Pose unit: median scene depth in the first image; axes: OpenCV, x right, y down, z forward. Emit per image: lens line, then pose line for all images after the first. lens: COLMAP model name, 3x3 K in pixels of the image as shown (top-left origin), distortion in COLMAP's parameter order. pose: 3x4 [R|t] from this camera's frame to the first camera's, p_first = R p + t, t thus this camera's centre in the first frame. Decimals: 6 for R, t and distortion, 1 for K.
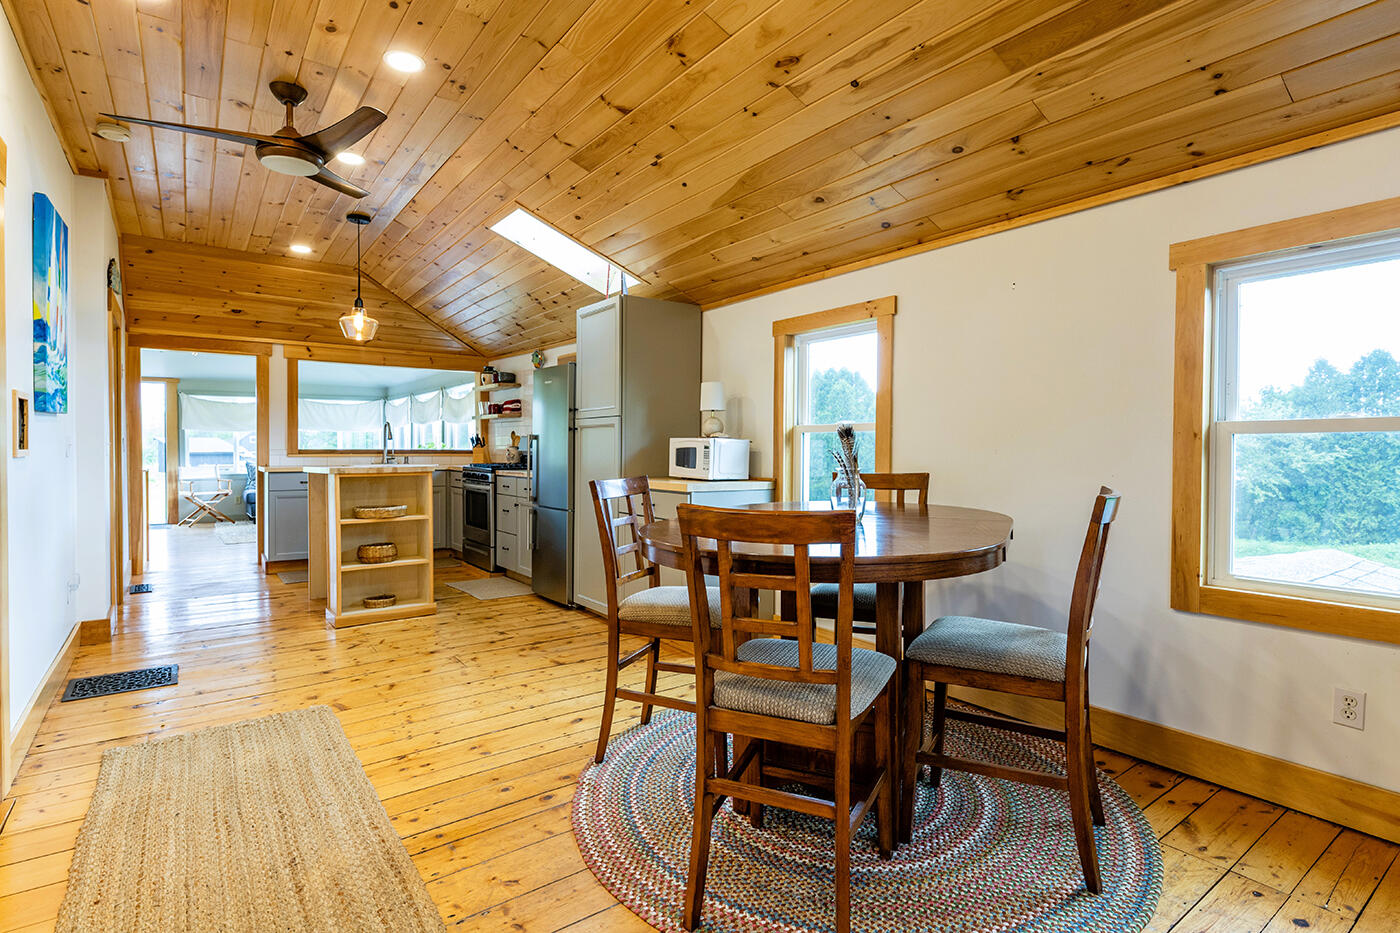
lens RADIAL K [[706.5, 0, 694.0], [0, 706.5, 458.7], [0, 0, 1]] dist [-0.001625, 0.000584]
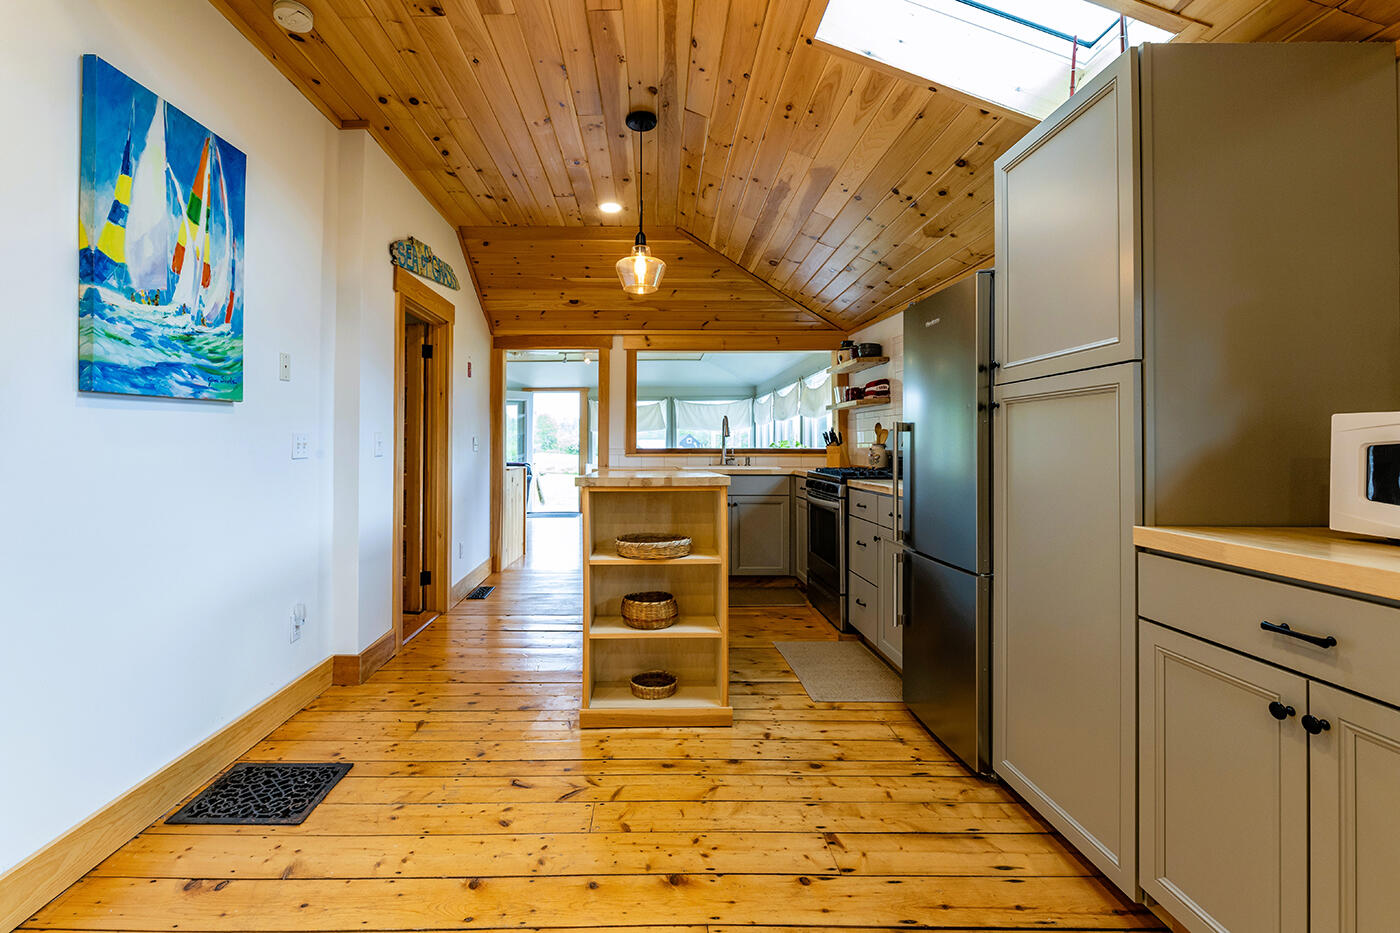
lens RADIAL K [[615.5, 0, 656.7], [0, 615.5, 435.9], [0, 0, 1]] dist [-0.005908, -0.000082]
pose [[0.813651, -0.012736, -0.581215, -0.088120], [-0.006385, 0.999504, -0.030840, -0.005884], [0.581319, 0.028803, 0.813166, 0.416176]]
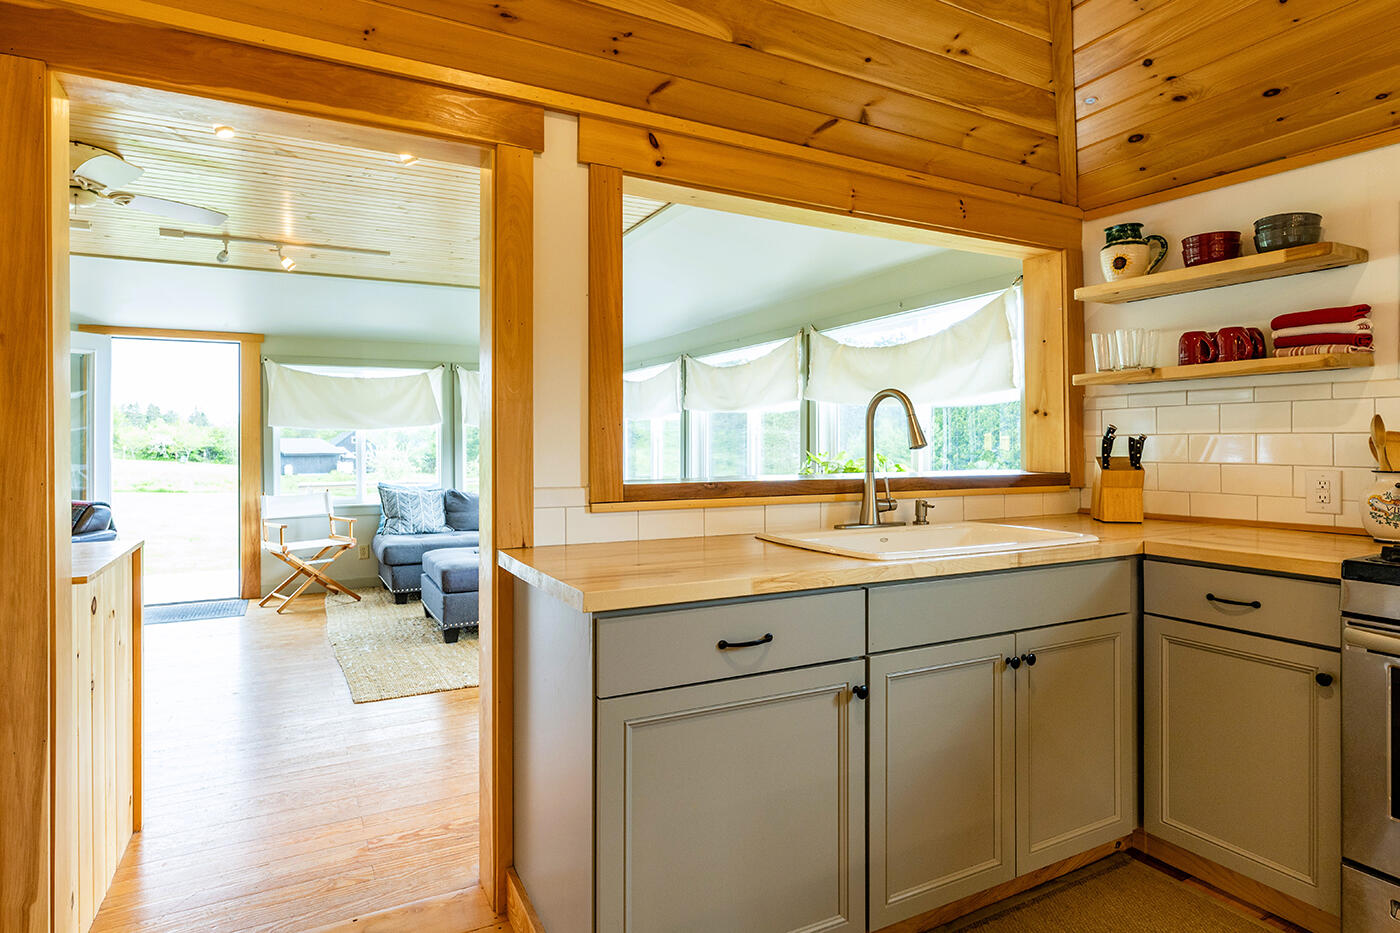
lens RADIAL K [[733.6, 0, 731.4], [0, 733.6, 441.2], [0, 0, 1]] dist [0.011885, -0.001557]
pose [[0.996644, -0.007233, -0.081541, -0.552523], [0.005568, 0.999772, -0.020628, -0.027637], [0.081671, 0.020105, 0.996457, 0.793318]]
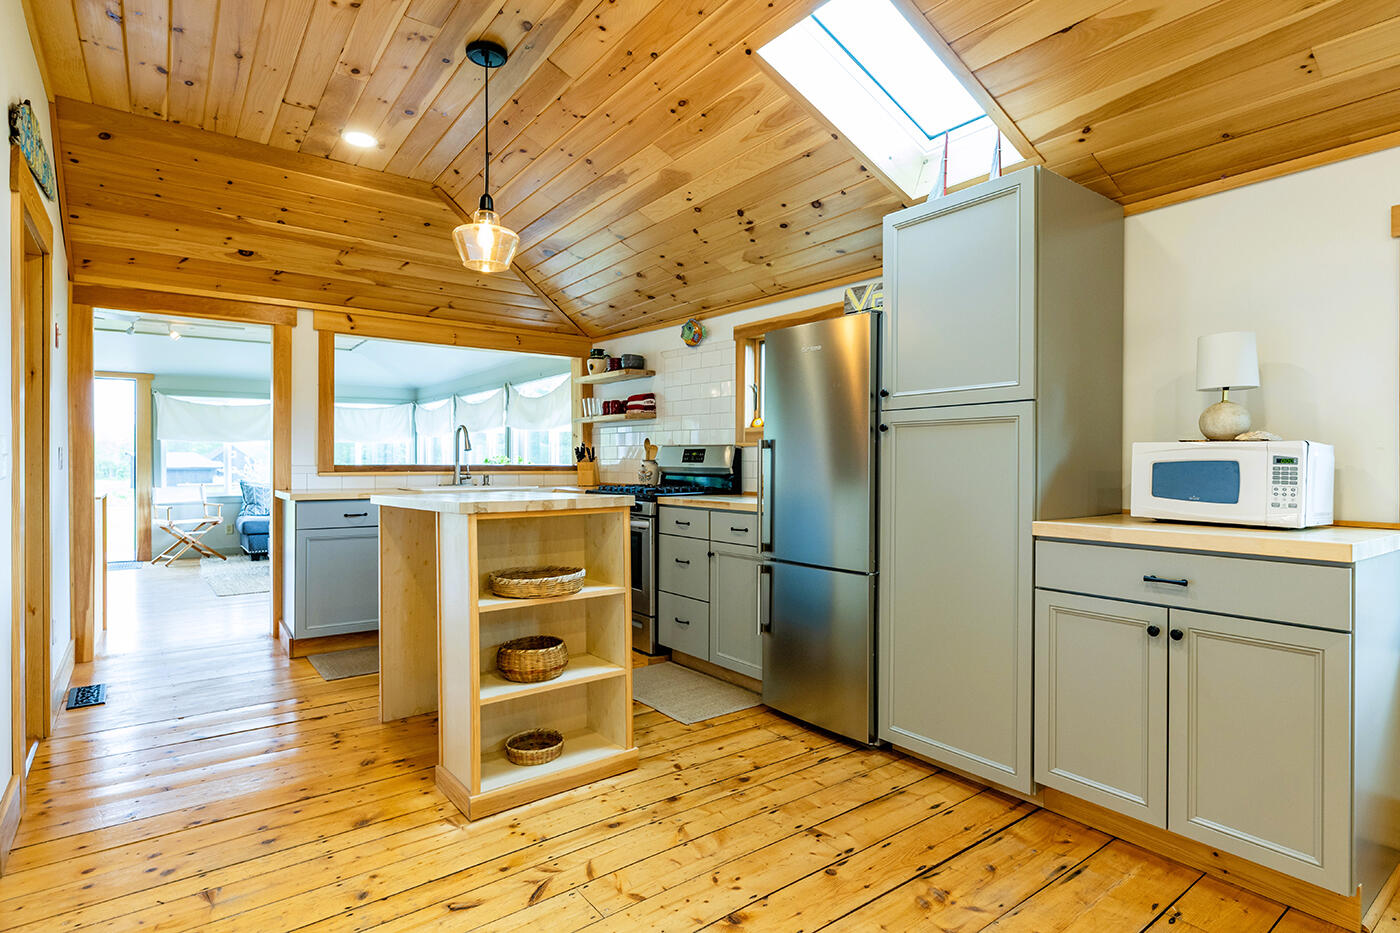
lens RADIAL K [[706.5, 0, 701.2], [0, 706.5, 464.7], [0, 0, 1]] dist [-0.001625, 0.000584]
pose [[0.999519, -0.001576, 0.030983, -0.257950], [0.001950, 0.999925, -0.012055, -0.005381], [-0.030961, 0.012110, 0.999447, 0.351385]]
